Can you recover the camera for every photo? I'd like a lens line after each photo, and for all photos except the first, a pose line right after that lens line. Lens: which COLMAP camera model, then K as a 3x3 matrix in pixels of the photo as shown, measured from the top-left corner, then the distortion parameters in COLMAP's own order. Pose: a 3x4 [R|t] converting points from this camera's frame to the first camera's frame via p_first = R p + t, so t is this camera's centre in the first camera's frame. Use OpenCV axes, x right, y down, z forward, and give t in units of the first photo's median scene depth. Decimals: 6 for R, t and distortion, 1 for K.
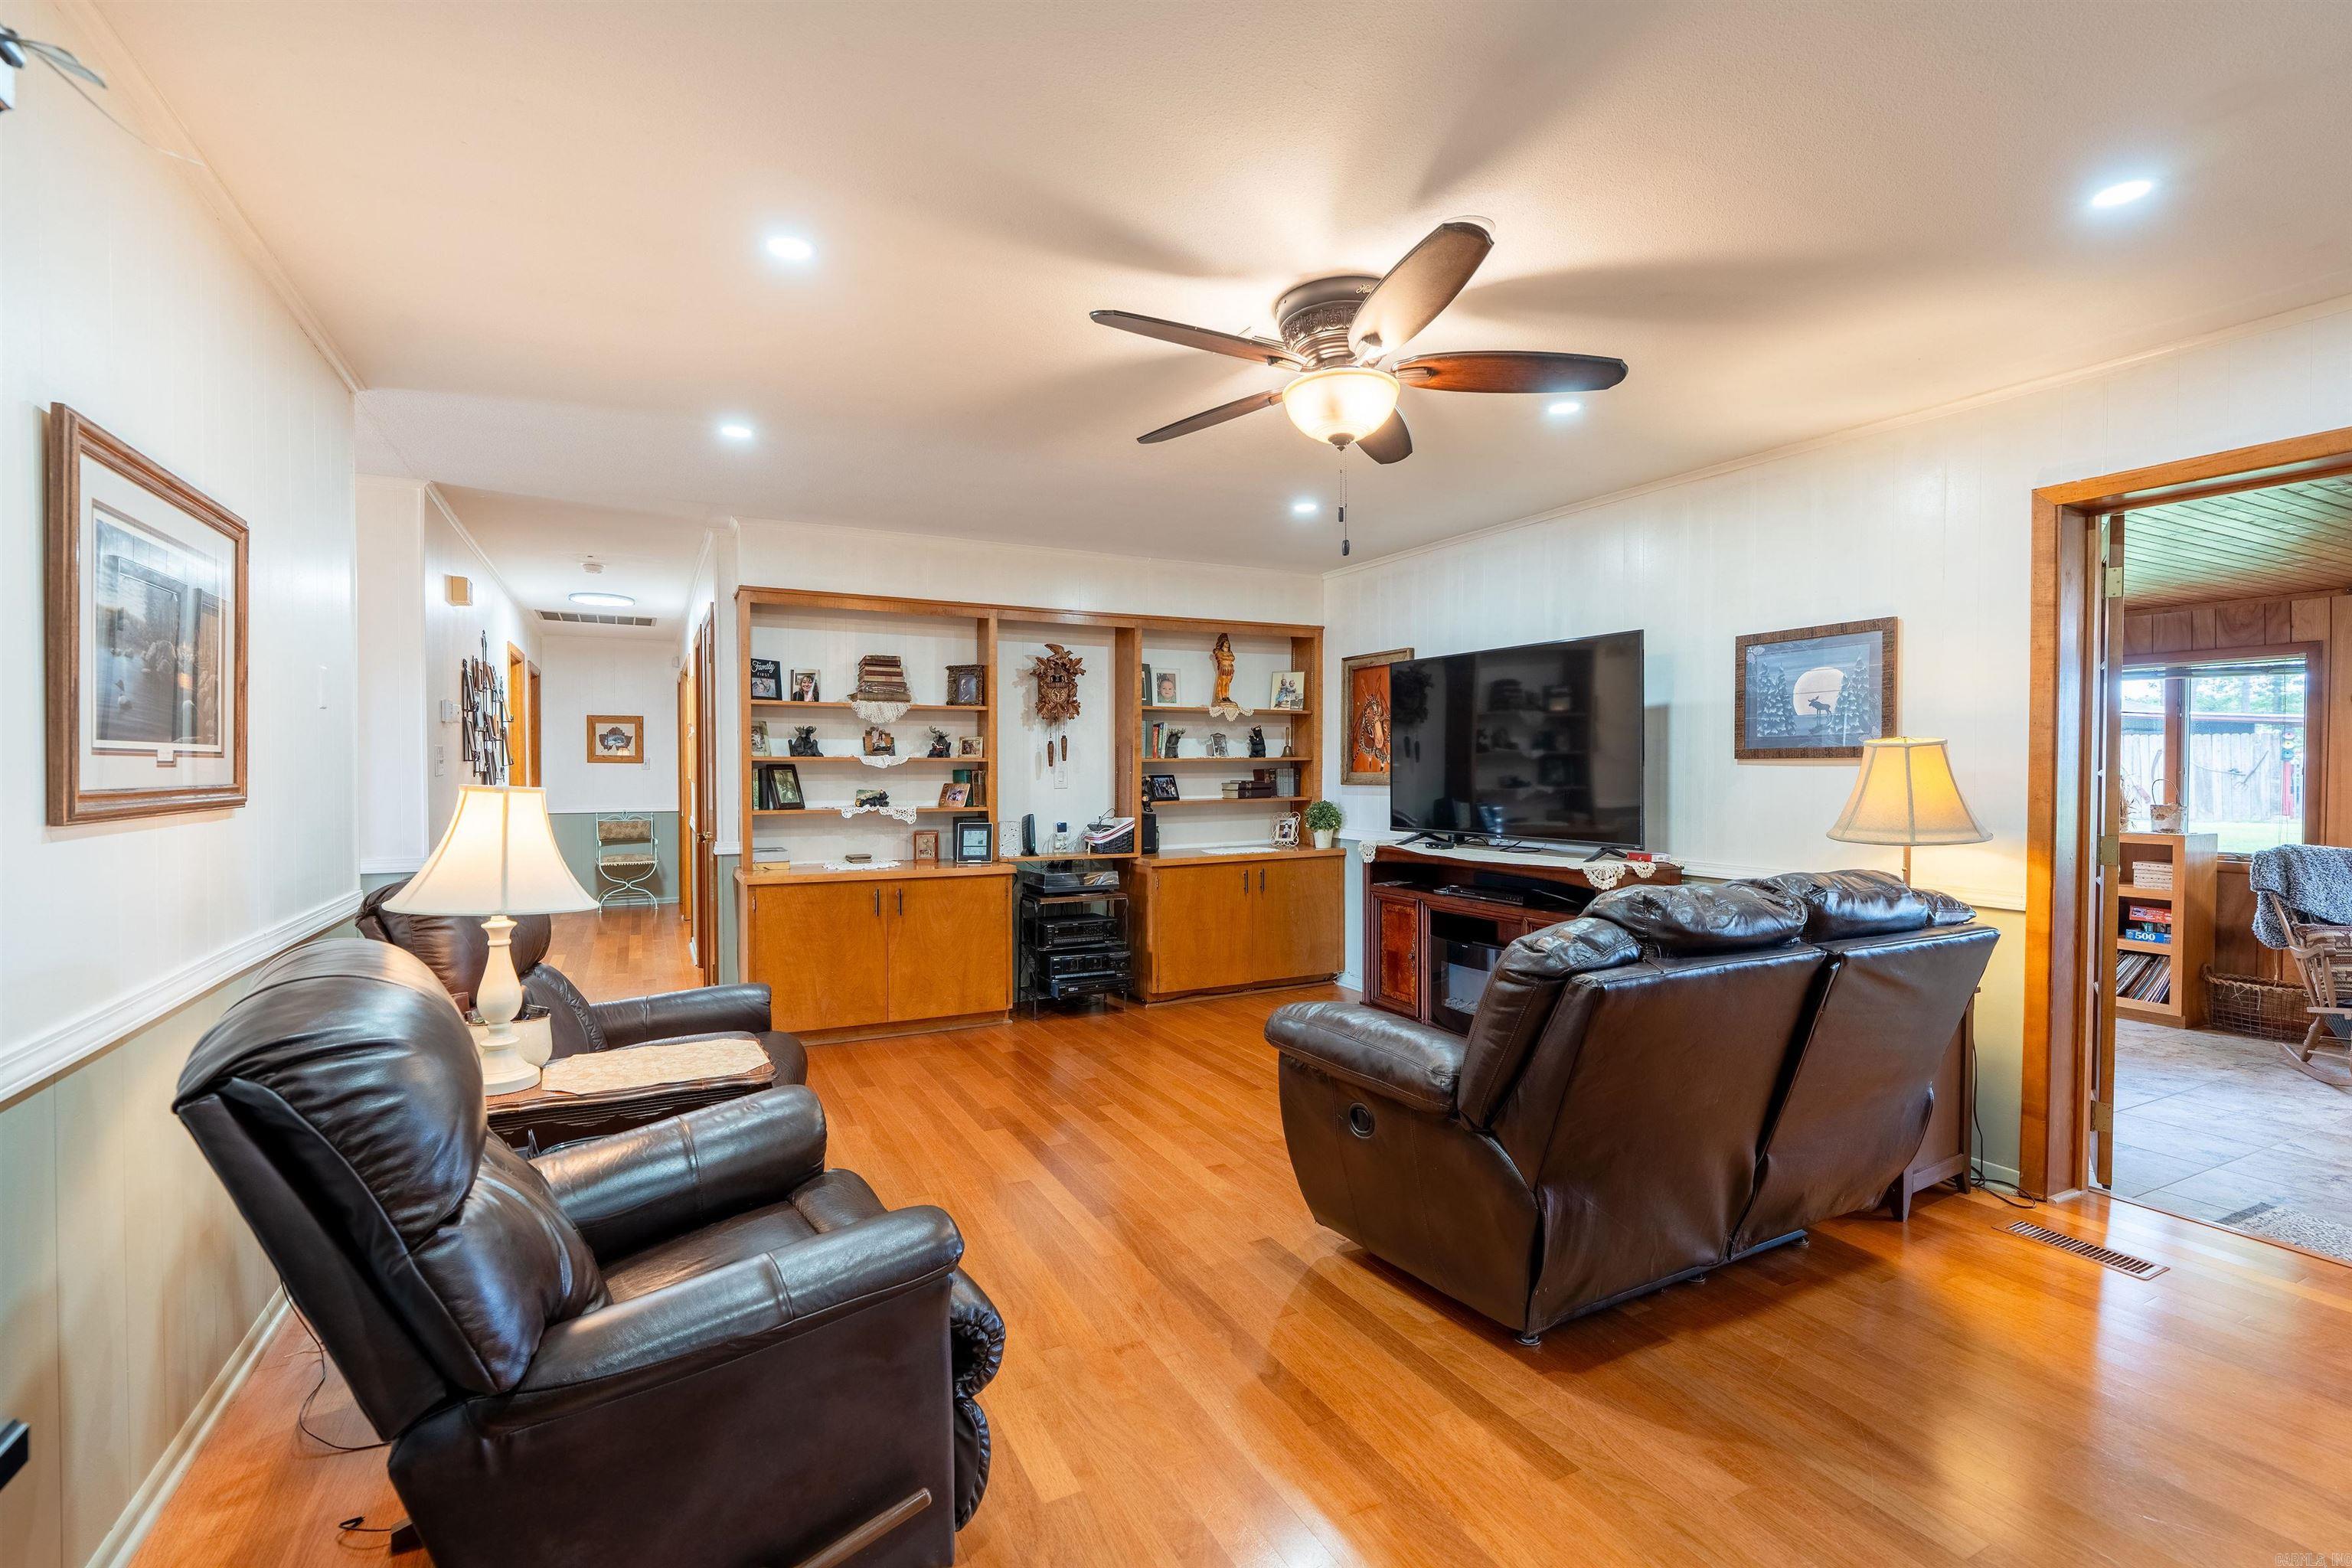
lens RADIAL K [[1052.4, 0, 1174.1], [0, 1052.4, 786.8], [0, 0, 1]] dist [-0.006975, 0.002939]
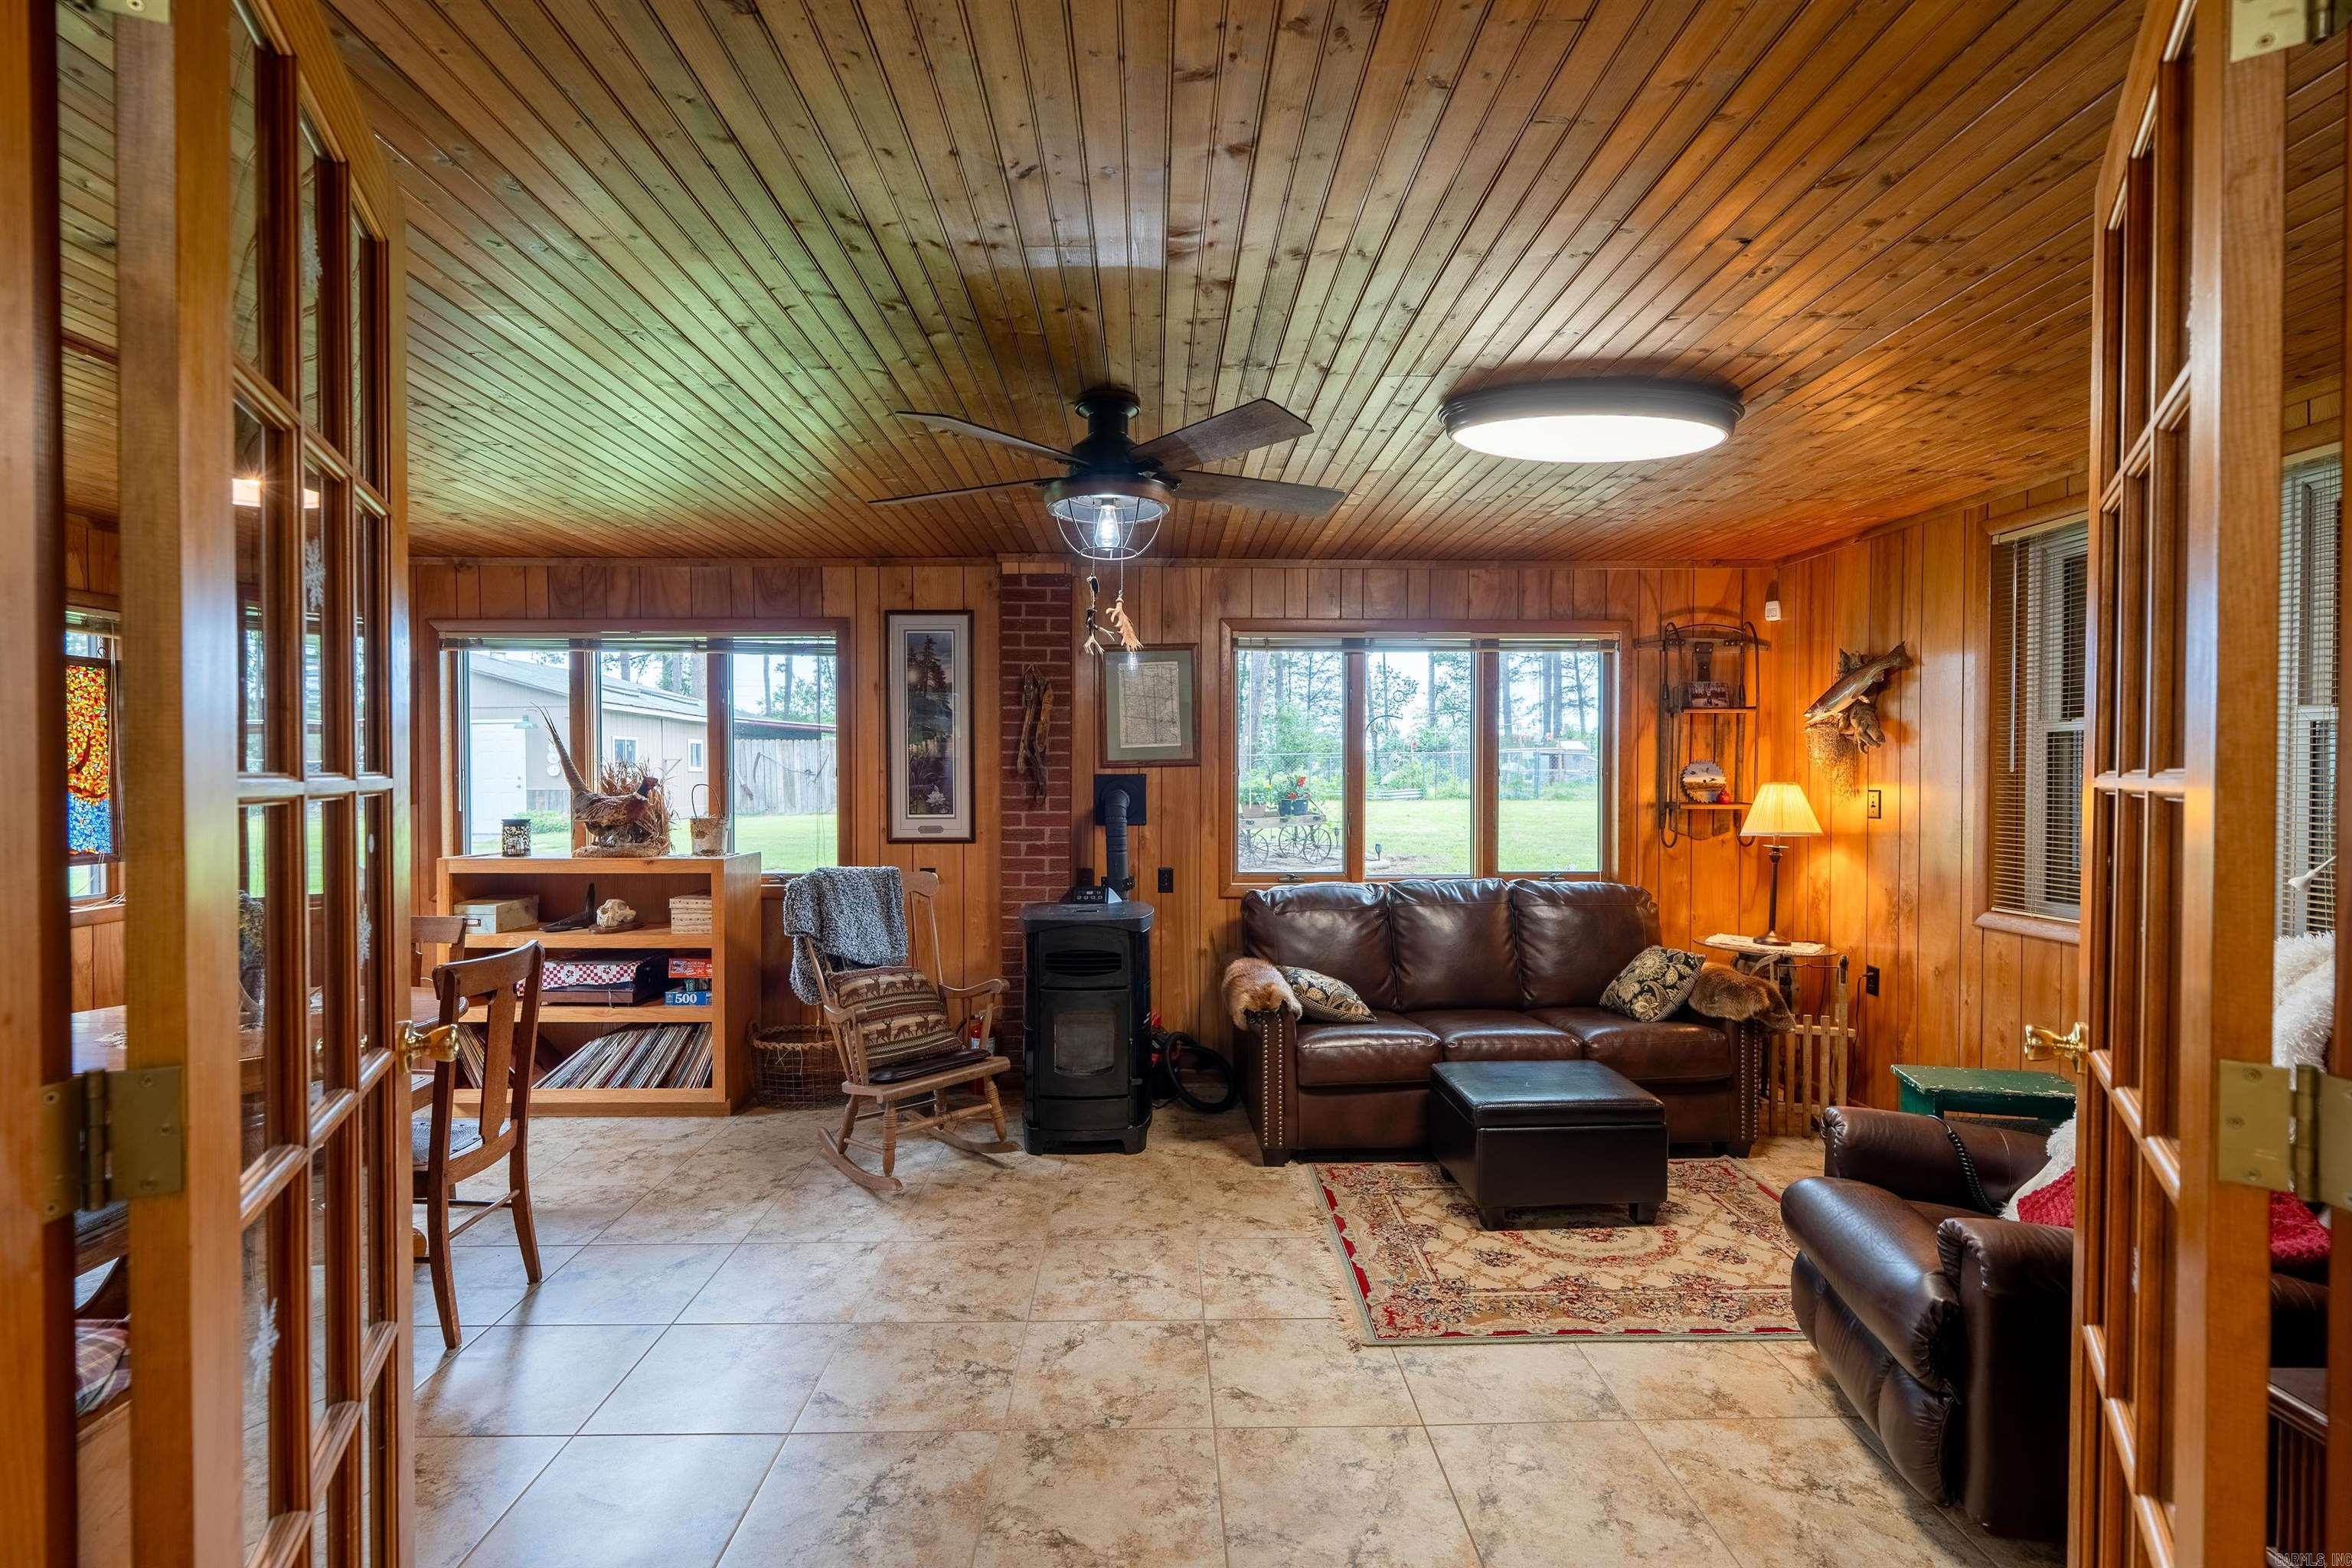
lens RADIAL K [[1052.4, 0, 1171.9], [0, 1052.4, 785.7], [0, 0, 1]] dist [-0.006975, 0.002939]
pose [[0.437477, -0.014905, 0.899106, 0.473478], [0.016210, 0.999831, 0.008687, -0.008085], [-0.899084, 0.010774, 0.437644, 0.422031]]
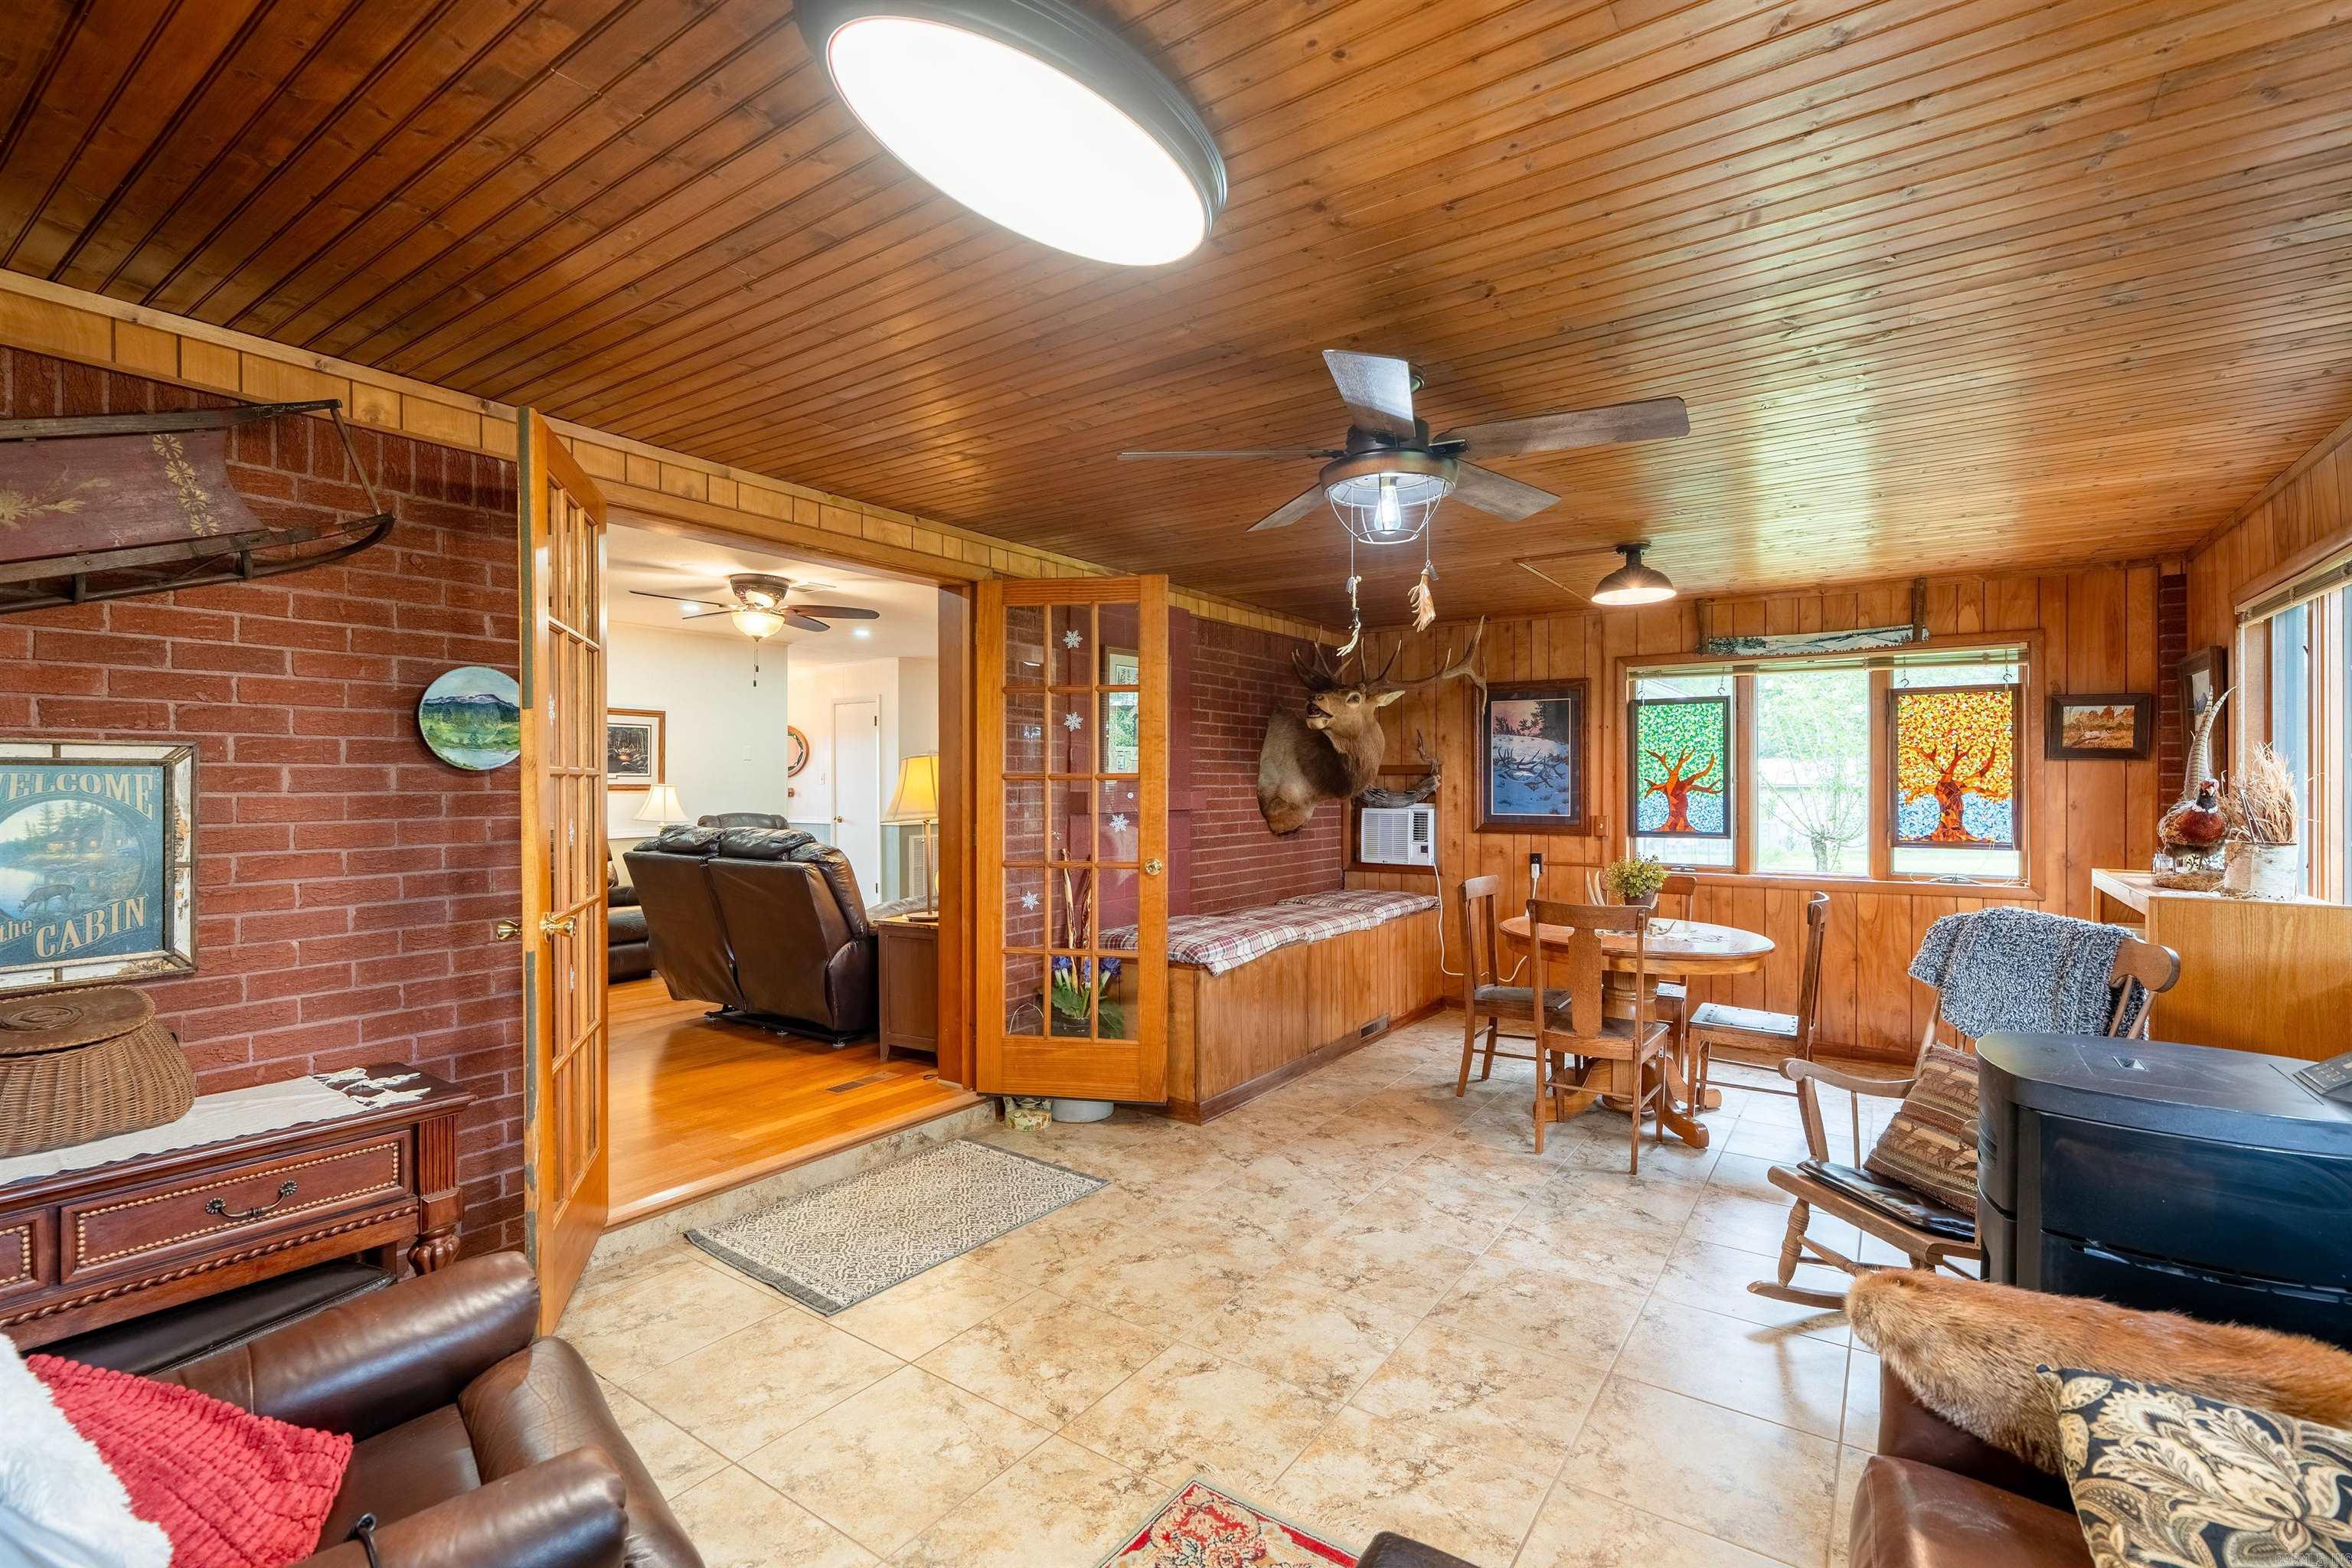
lens RADIAL K [[1052.4, 0, 1171.0], [0, 1052.4, 785.8], [0, 0, 1]] dist [-0.006975, 0.002939]
pose [[0.467858, 0.000461, -0.883804, 1.305891], [-0.014457, 0.999870, -0.007131, 0.002104], [0.883686, 0.016113, 0.467804, 0.359303]]
